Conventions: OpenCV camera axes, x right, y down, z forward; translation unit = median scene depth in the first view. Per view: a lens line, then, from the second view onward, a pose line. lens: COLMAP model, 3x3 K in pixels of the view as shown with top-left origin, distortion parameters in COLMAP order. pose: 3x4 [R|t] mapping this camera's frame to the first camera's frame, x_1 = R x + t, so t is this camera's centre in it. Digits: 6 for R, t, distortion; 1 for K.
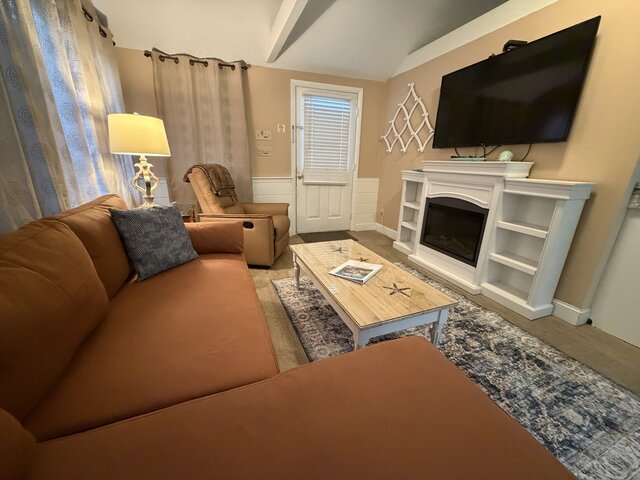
lens RADIAL K [[255.4, 0, 320.0], [0, 255.4, 240.0], [0, 0, 1]] dist [-0.000103, -0.000100]
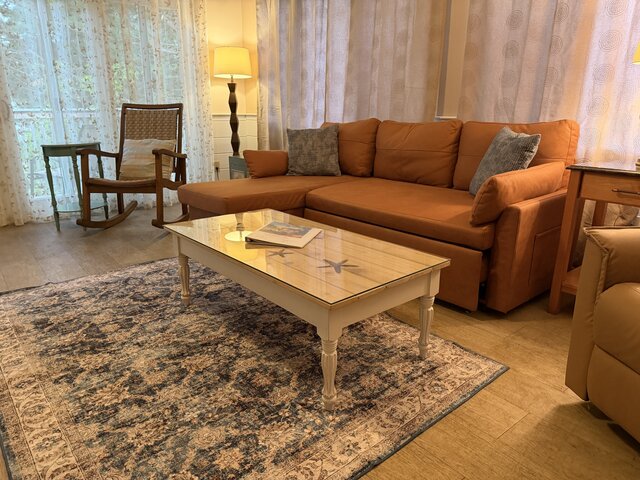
lens RADIAL K [[456.5, 0, 320.0], [0, 456.5, 240.0], [0, 0, 1]] dist [0.000259, -0.001403]
pose [[-0.946327, 0.061434, -0.317319, 0.460011], [-0.123465, 0.838607, 0.530561, -0.538618], [0.298700, 0.541262, -0.786011, 2.099295]]
